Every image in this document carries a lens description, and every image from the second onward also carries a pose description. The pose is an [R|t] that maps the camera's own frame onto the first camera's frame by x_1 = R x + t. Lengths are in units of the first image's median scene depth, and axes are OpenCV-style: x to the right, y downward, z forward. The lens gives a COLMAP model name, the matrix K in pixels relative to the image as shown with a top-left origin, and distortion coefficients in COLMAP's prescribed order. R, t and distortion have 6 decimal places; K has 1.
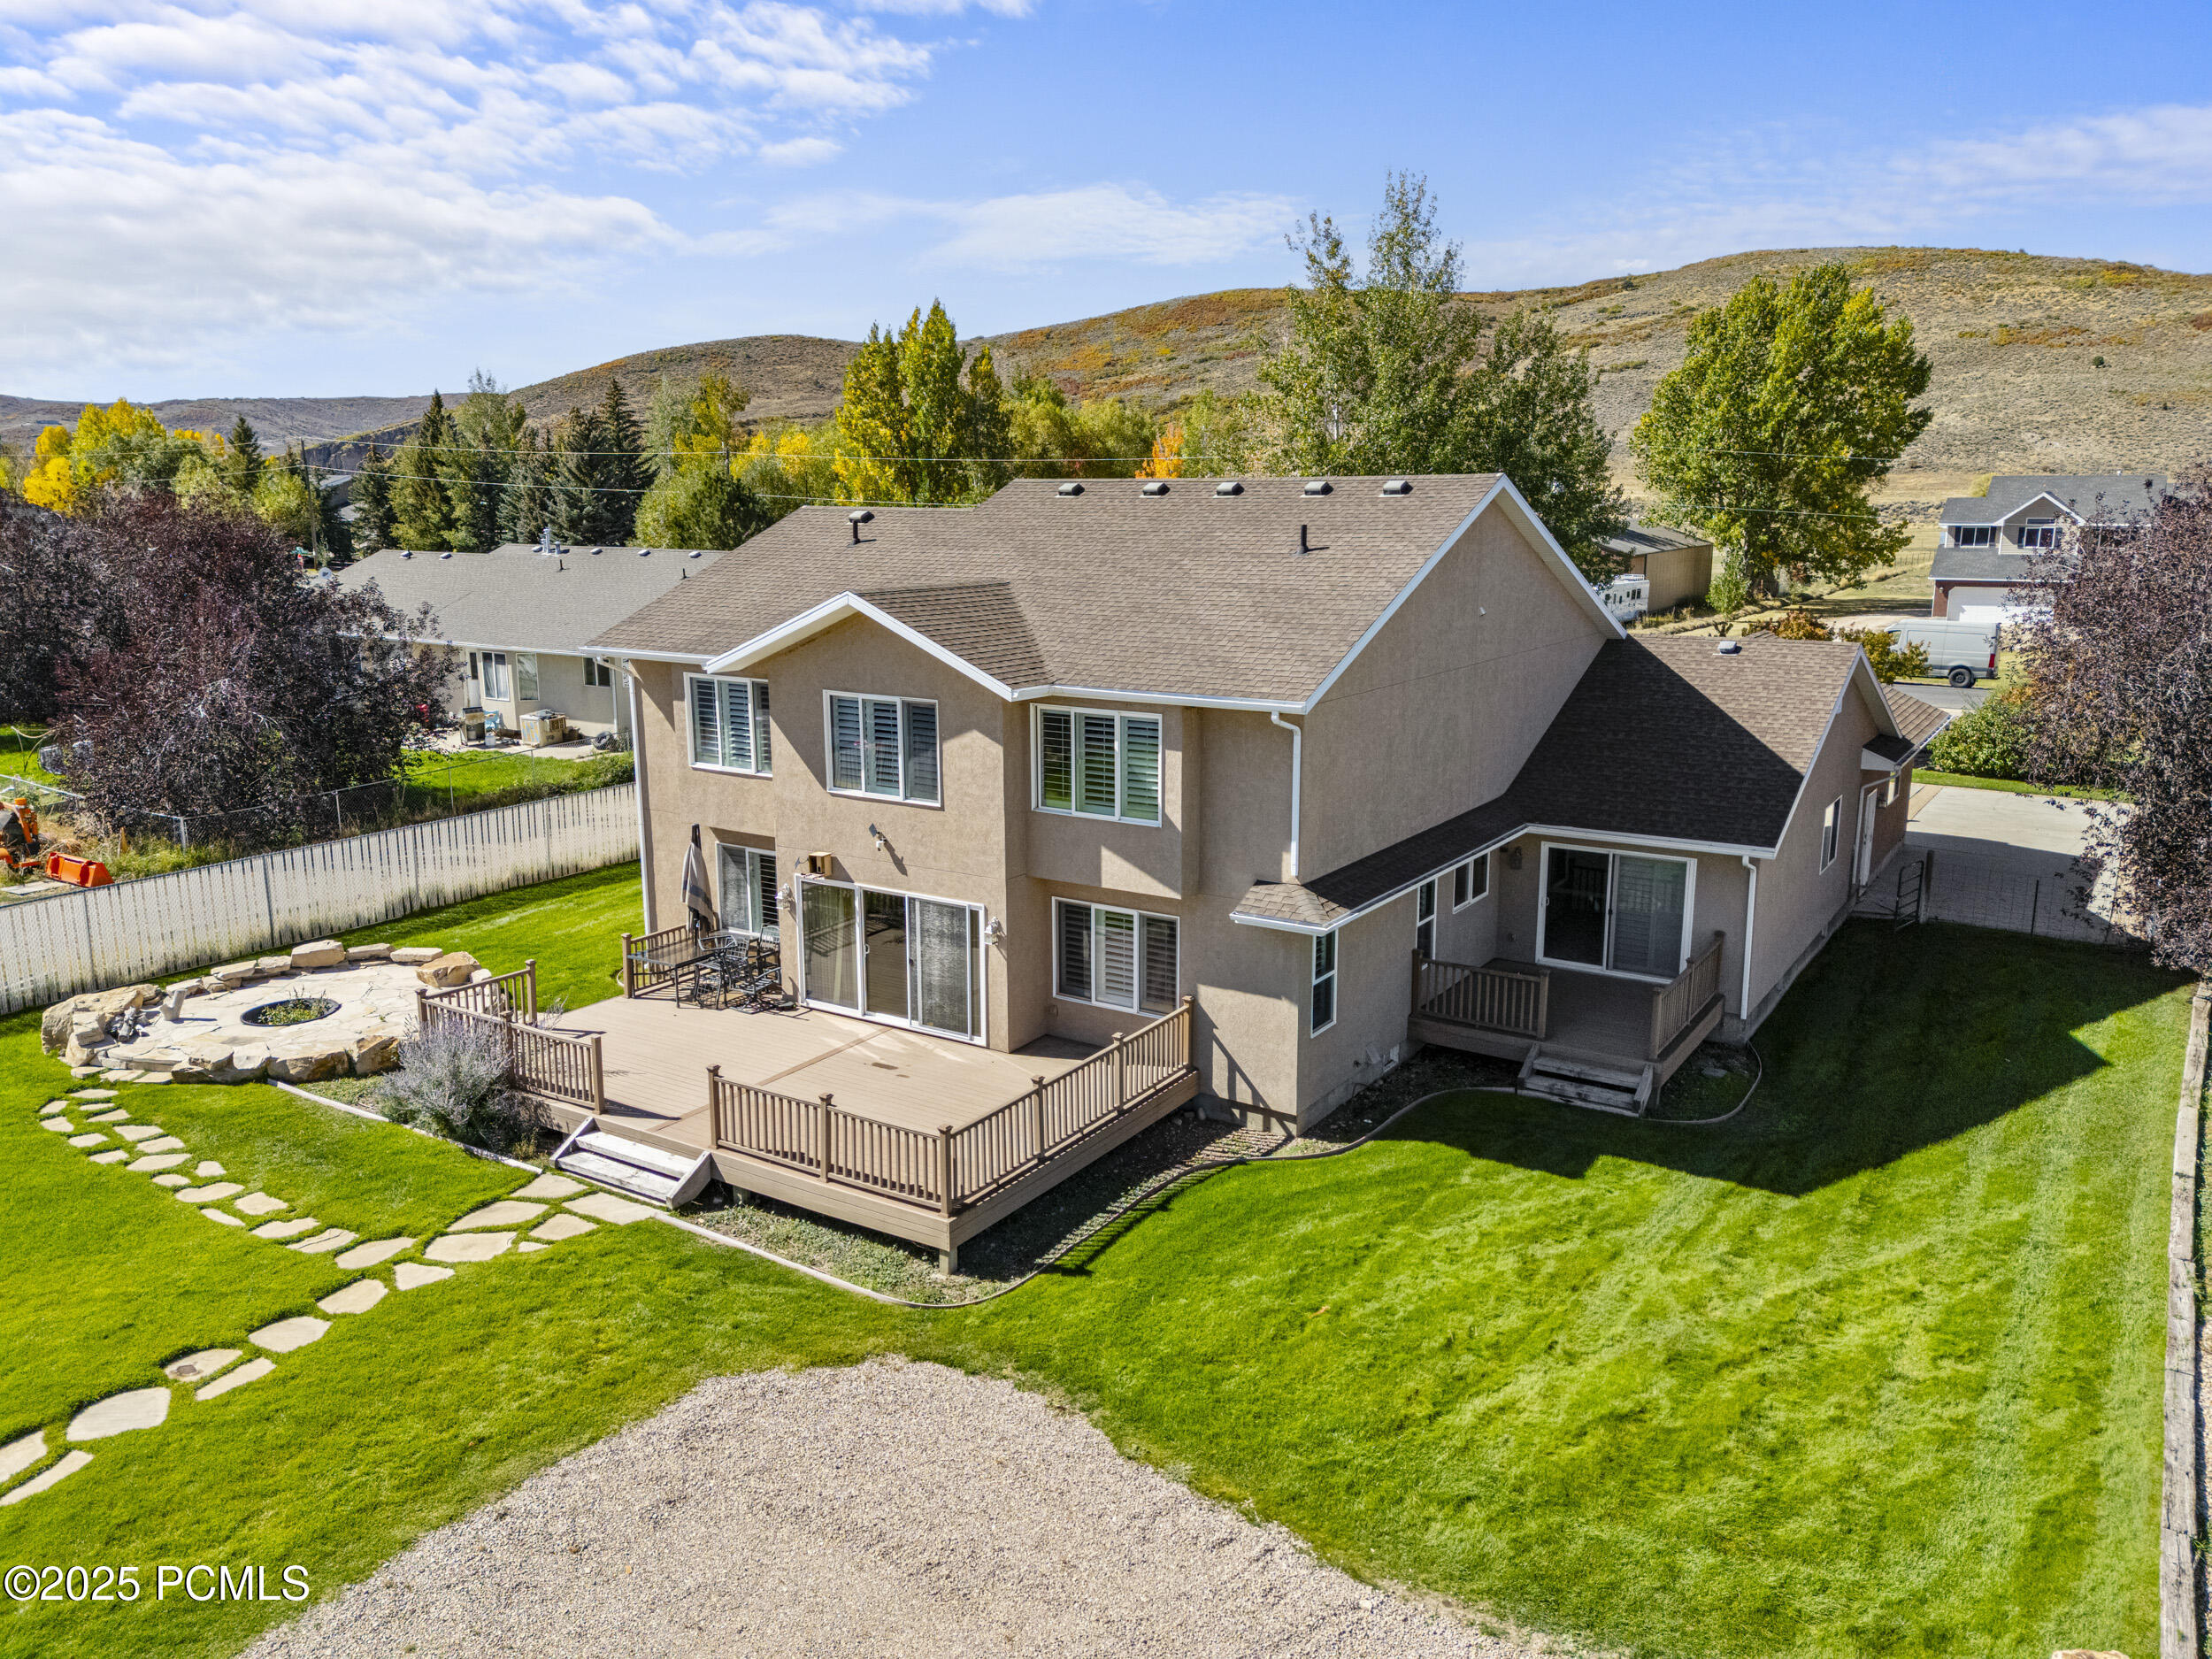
lens RADIAL K [[1631.7, 0, 1106.0], [0, 1631.7, 829.5], [0, 0, 1]] dist [0.075205, -0.071533]
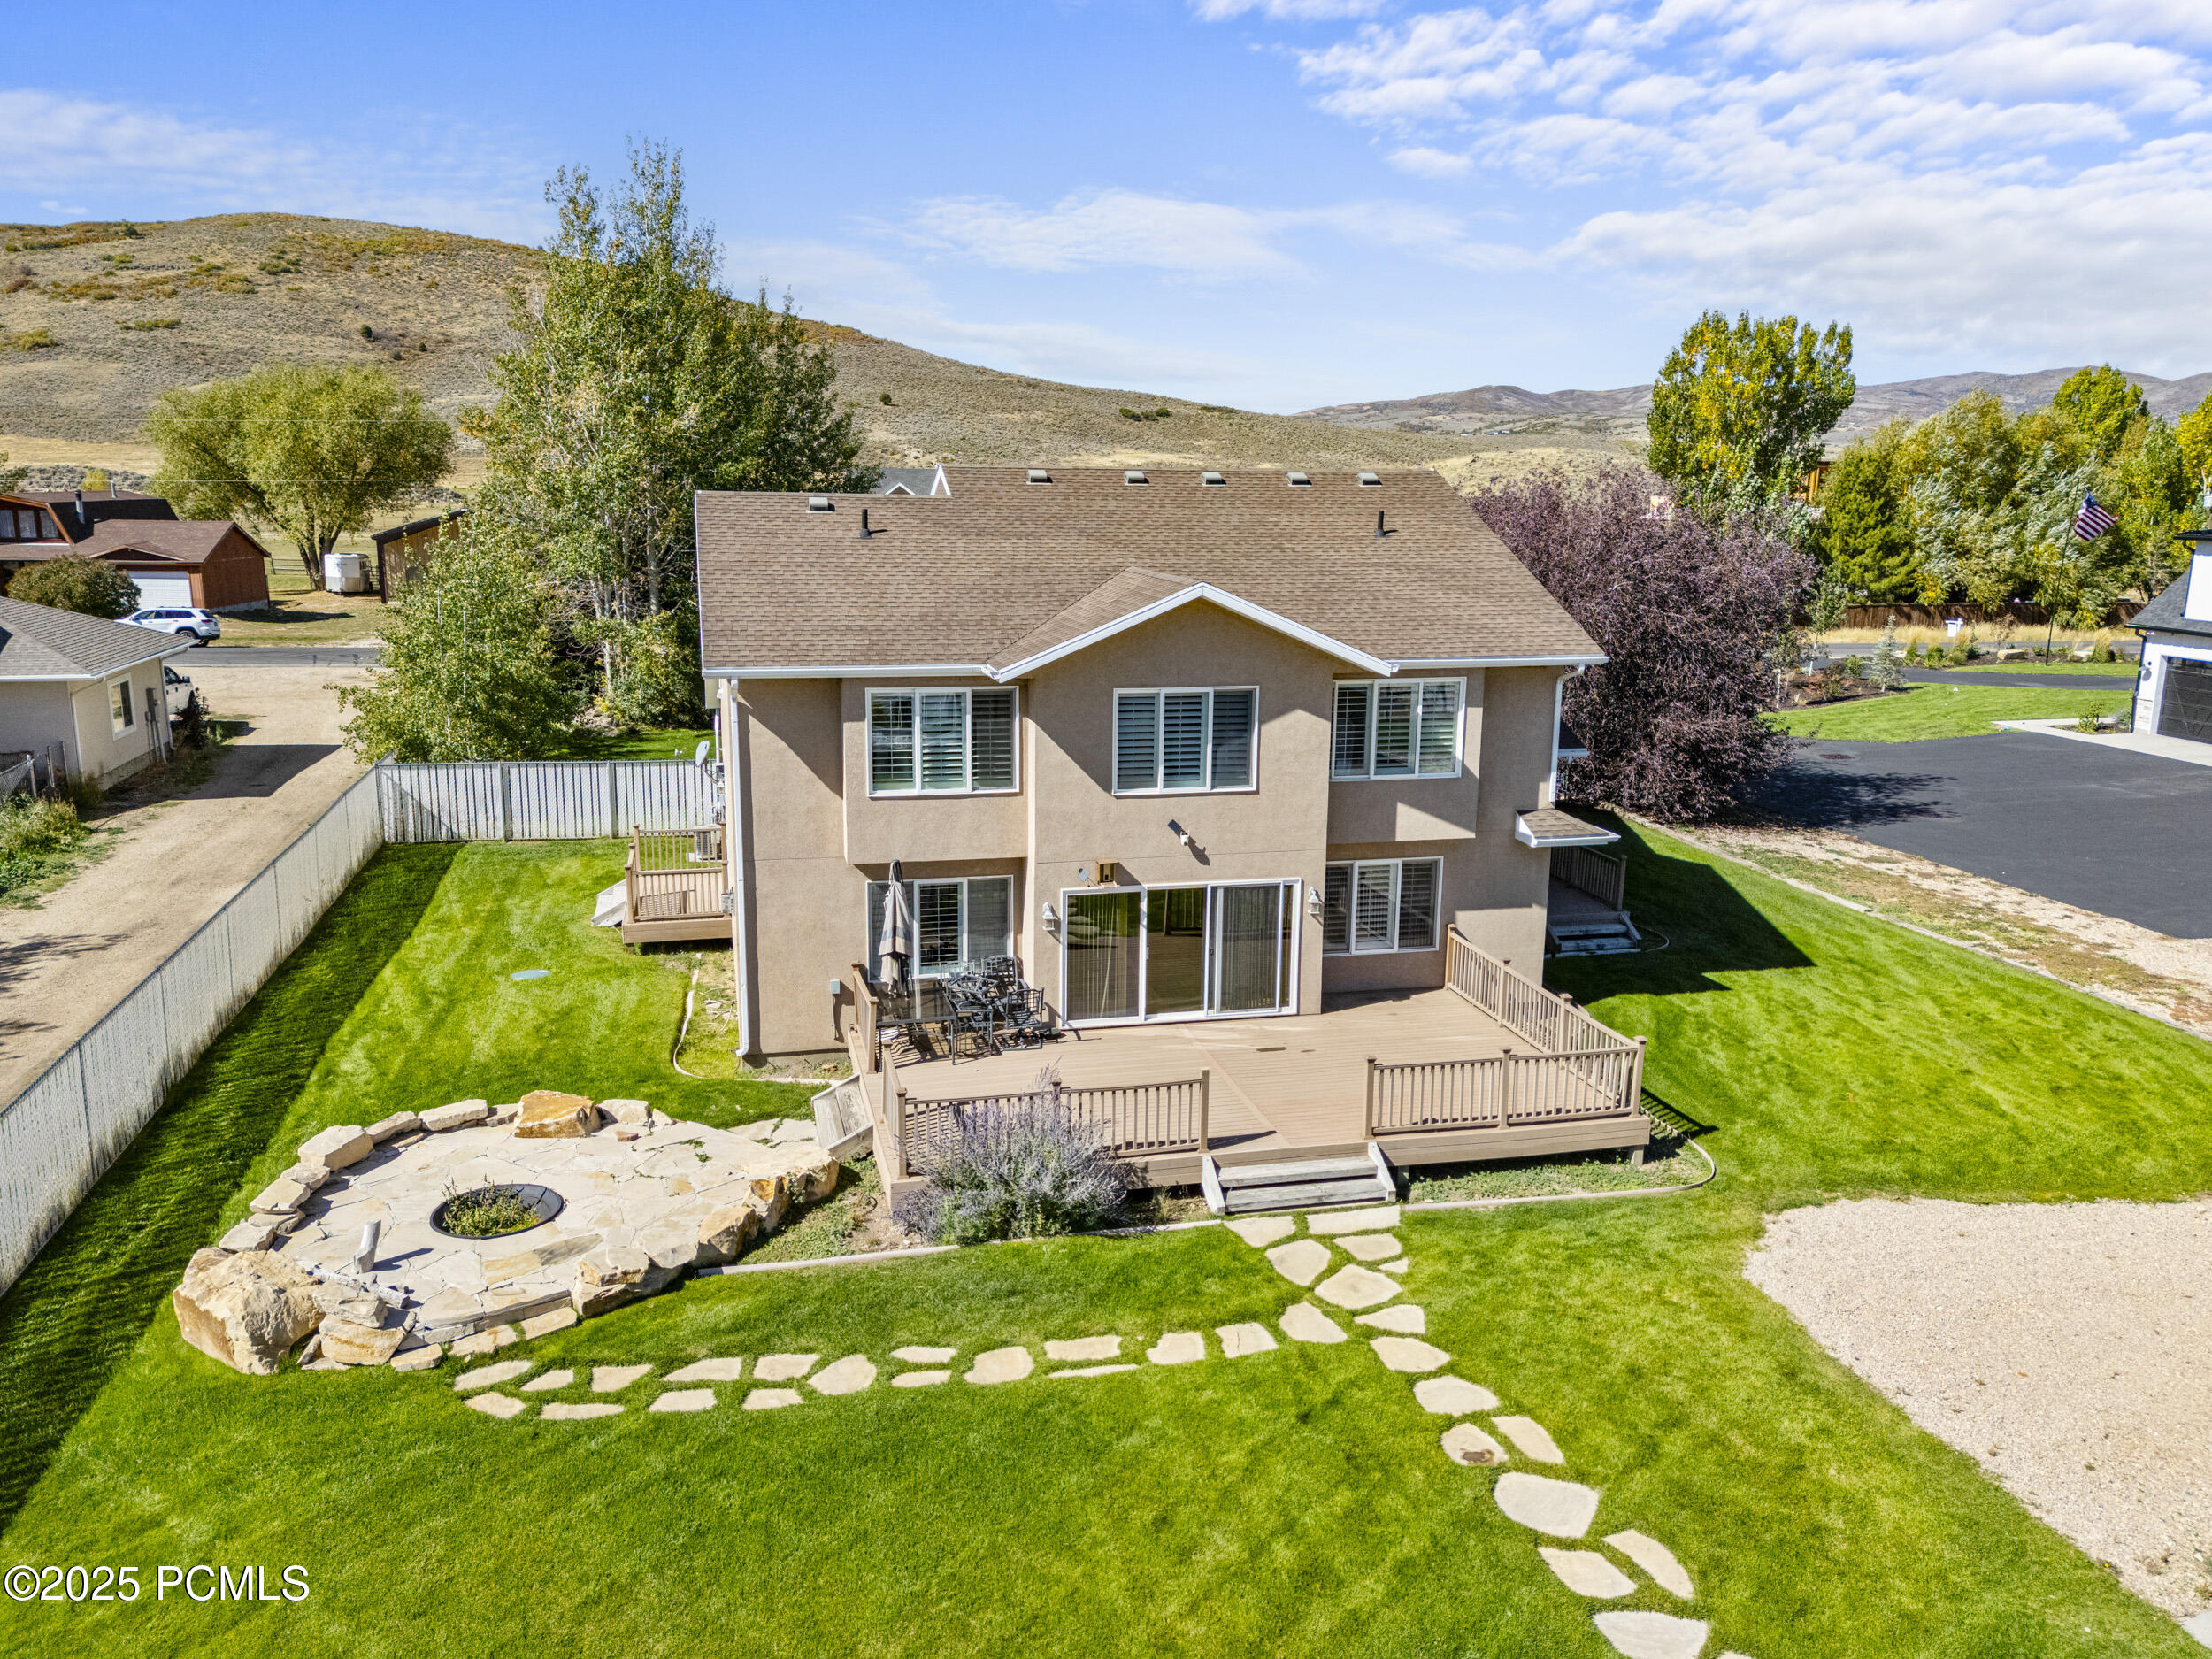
lens RADIAL K [[1671.3, 0, 1106.0], [0, 1671.3, 829.5], [0, 0, 1]] dist [0.066490, -0.046927]
pose [[0.686090, -0.142890, 0.713346, -0.888939], [0.137766, 0.988299, 0.065464, -0.068902], [-0.714353, 0.053361, 0.697748, 0.330654]]
